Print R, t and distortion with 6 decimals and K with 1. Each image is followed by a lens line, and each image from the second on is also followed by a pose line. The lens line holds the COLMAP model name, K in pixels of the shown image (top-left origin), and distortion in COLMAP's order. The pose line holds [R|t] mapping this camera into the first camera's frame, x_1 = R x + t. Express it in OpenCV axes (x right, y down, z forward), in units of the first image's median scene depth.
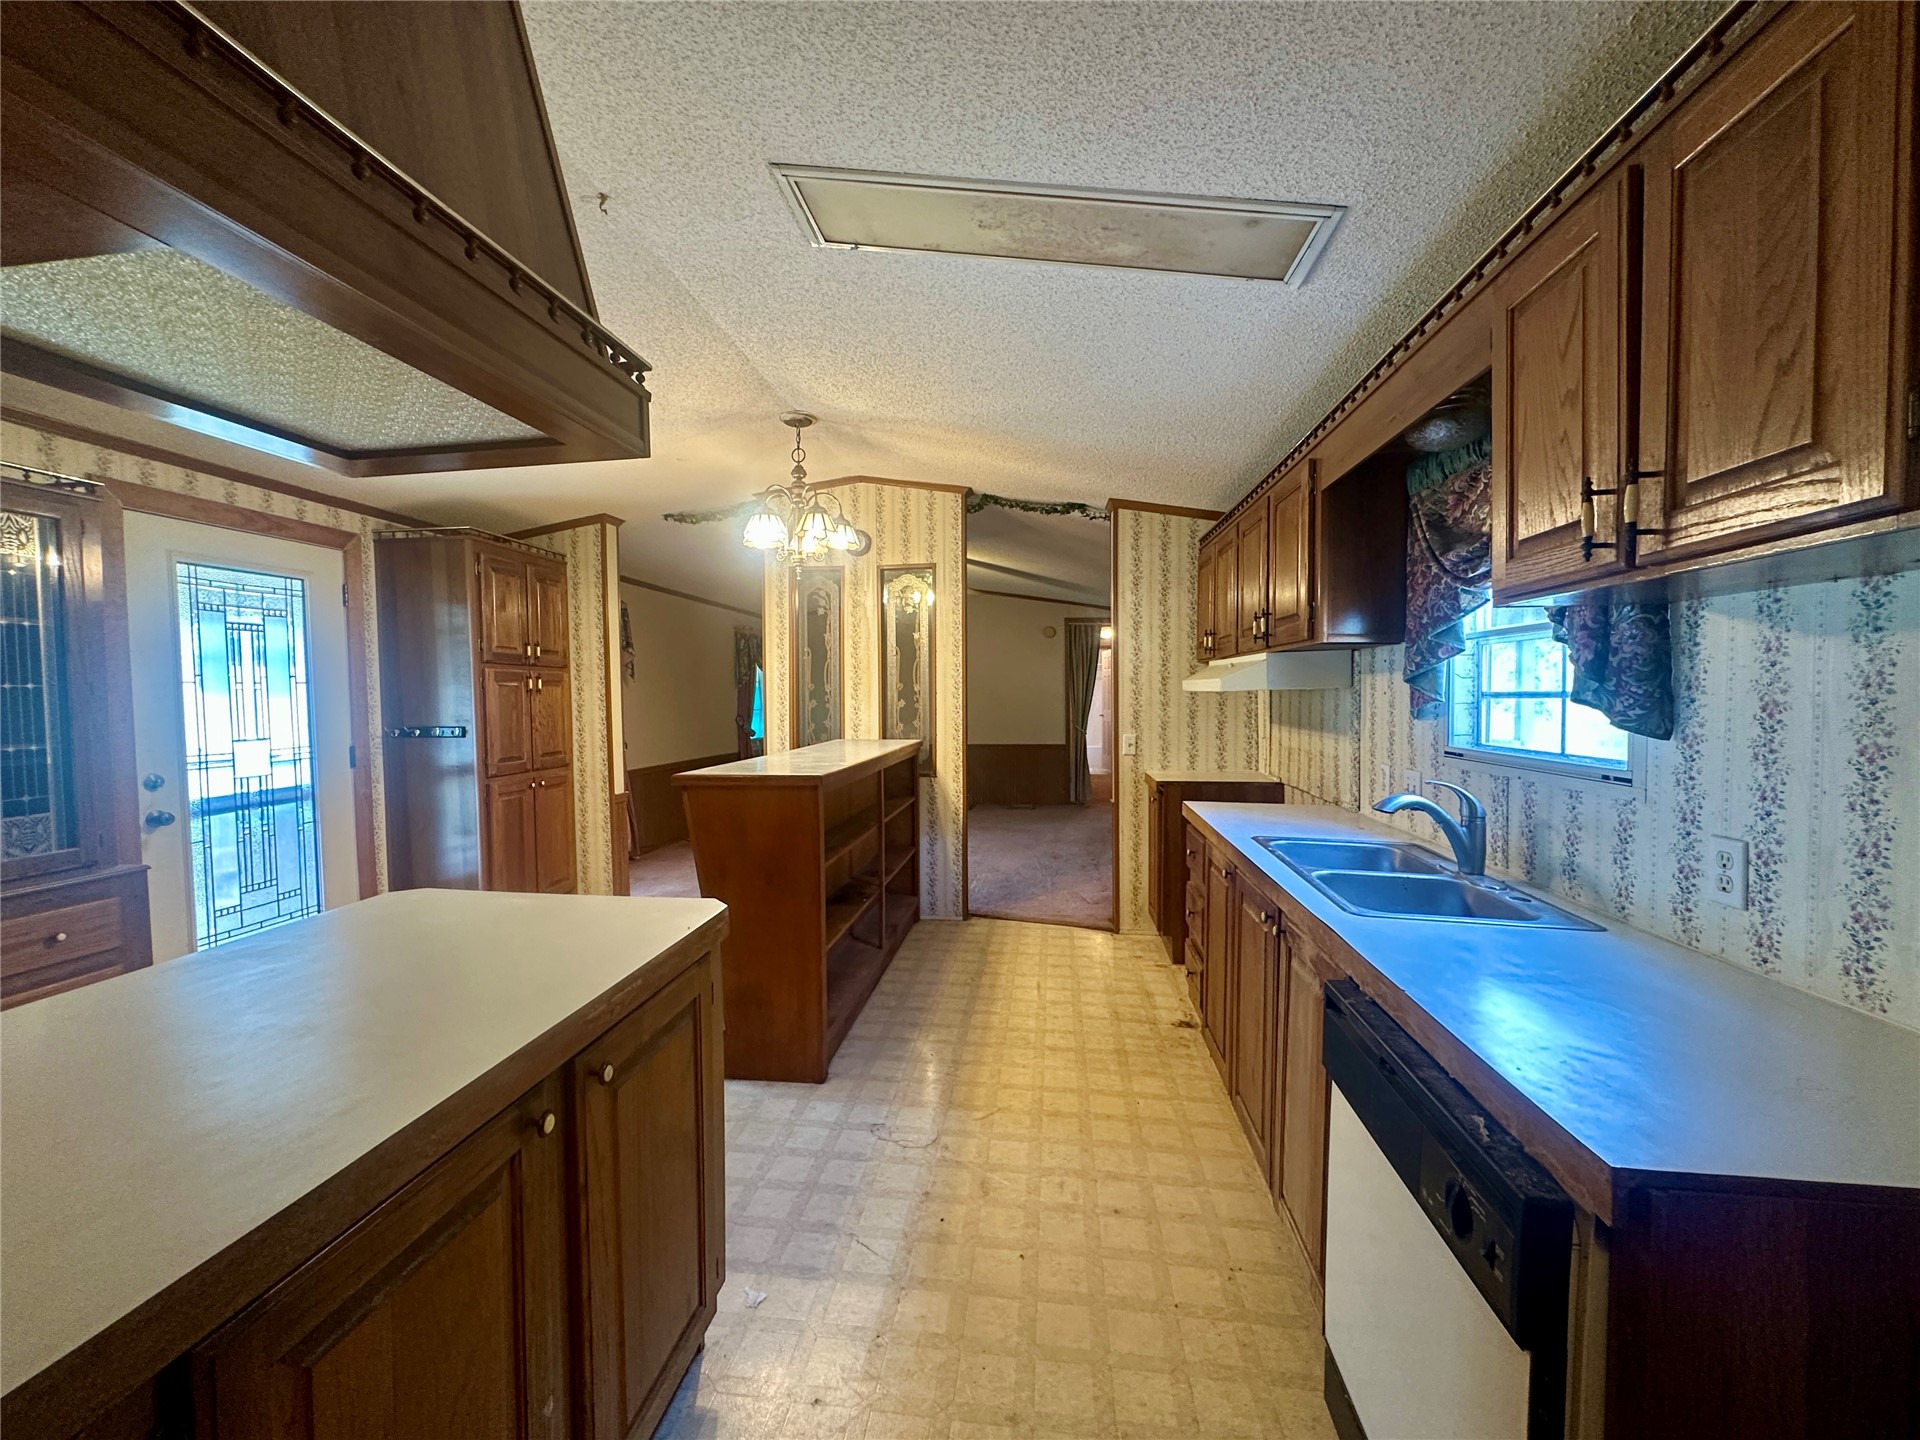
lens RADIAL K [[780.3, 0, 956.8], [0, 780.3, 723.4], [0, 0, 1]] dist [-0.005354, 0.001152]
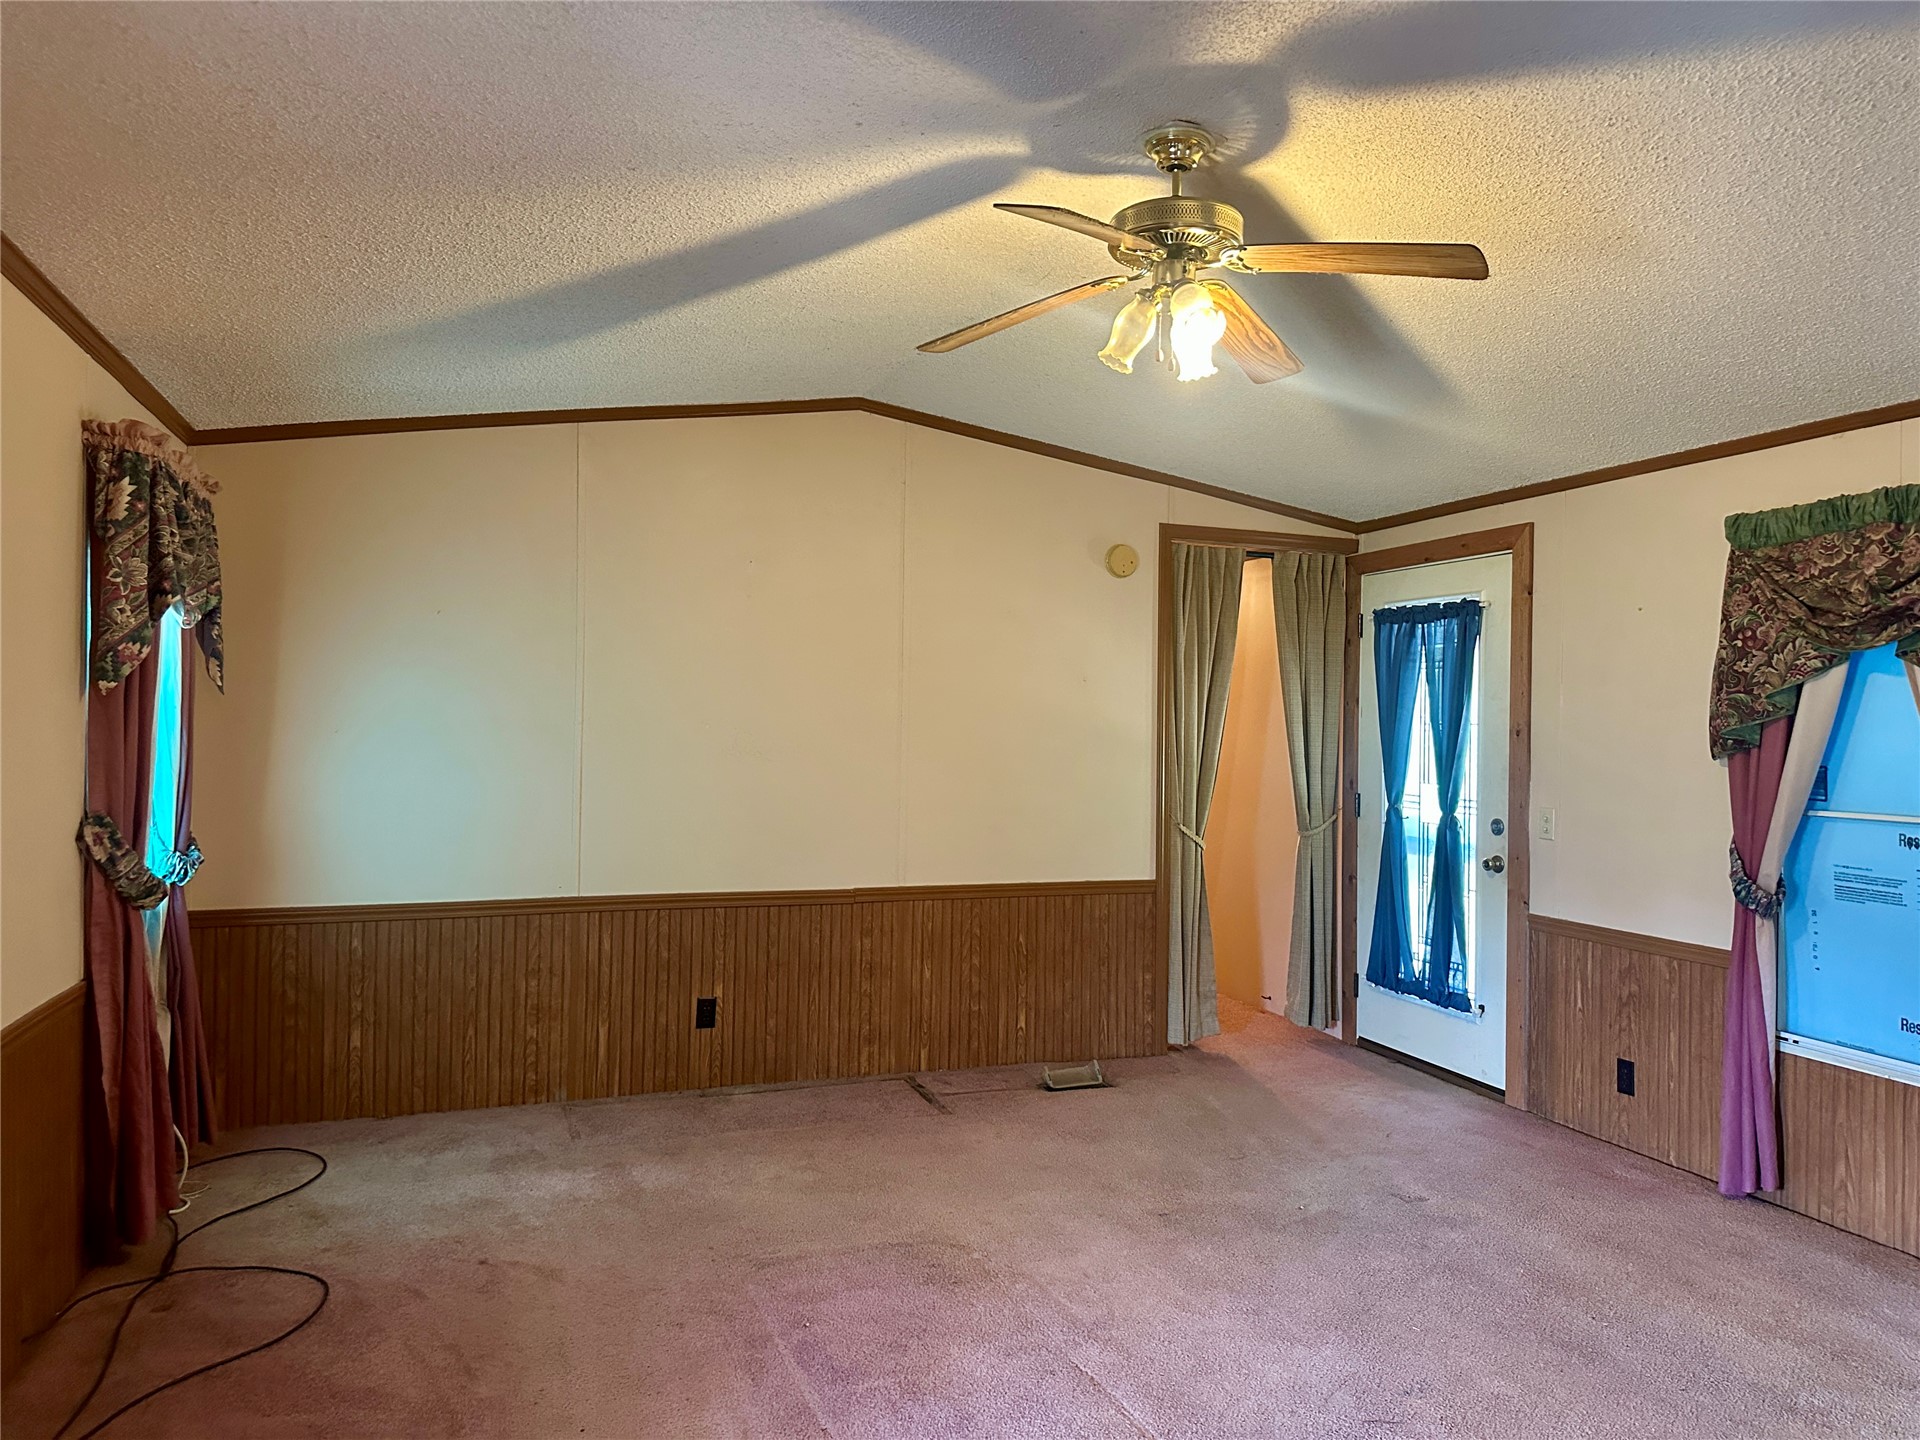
lens RADIAL K [[1335.1, 0, 977.9], [0, 1335.1, 711.2], [0, 0, 1]] dist [0.048045, -0.051109]
pose [[0.891270, 0.024827, 0.452792, -0.576118], [-0.004933, 0.998972, -0.045064, -0.060959], [-0.453445, 0.037931, 0.890477, 1.357789]]
